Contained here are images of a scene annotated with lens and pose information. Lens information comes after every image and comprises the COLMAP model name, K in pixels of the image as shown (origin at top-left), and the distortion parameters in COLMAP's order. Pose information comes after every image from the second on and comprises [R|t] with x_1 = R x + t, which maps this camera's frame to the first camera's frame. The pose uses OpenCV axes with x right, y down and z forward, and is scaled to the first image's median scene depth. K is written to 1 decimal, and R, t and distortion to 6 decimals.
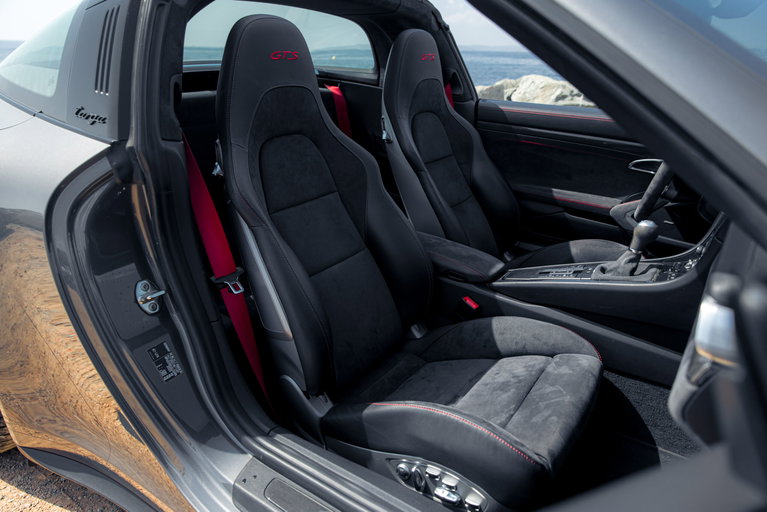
lens RADIAL K [[520.1, 0, 382.9], [0, 520.1, 253.0], [0, 0, 1]] dist [0.015319, 0.006330]
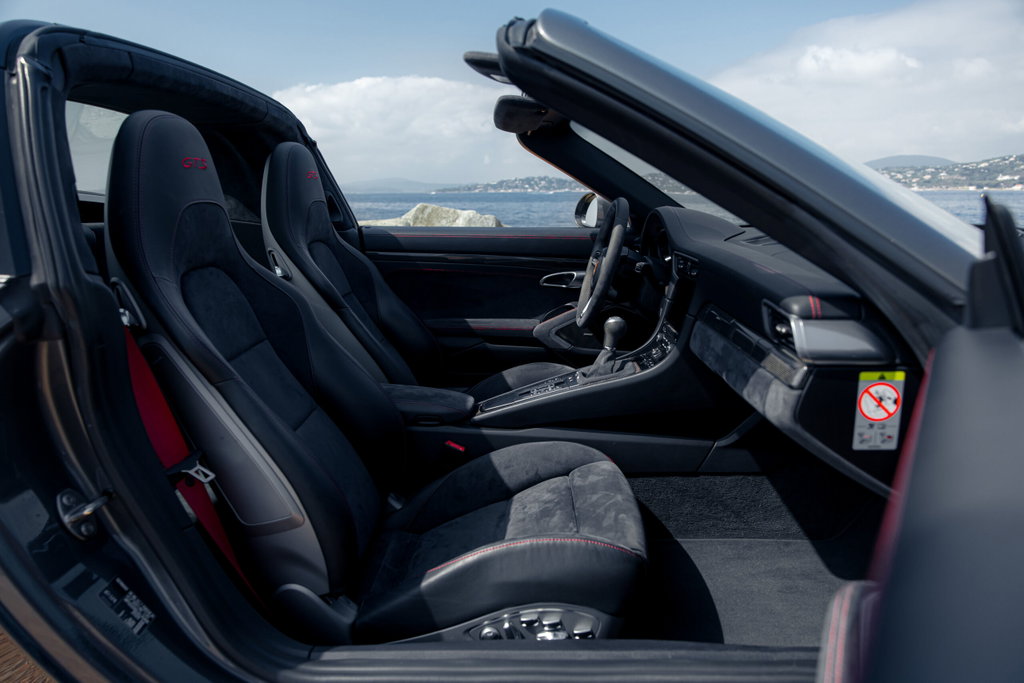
lens RADIAL K [[694.4, 0, 515.5], [0, 694.4, 337.0], [0, 0, 1]] dist [0.015319, 0.006330]
pose [[0.838926, -0.137935, 0.526475, -0.368641], [0.222674, 0.969670, -0.100775, 0.069574], [-0.496607, 0.201775, 0.844197, -0.029400]]
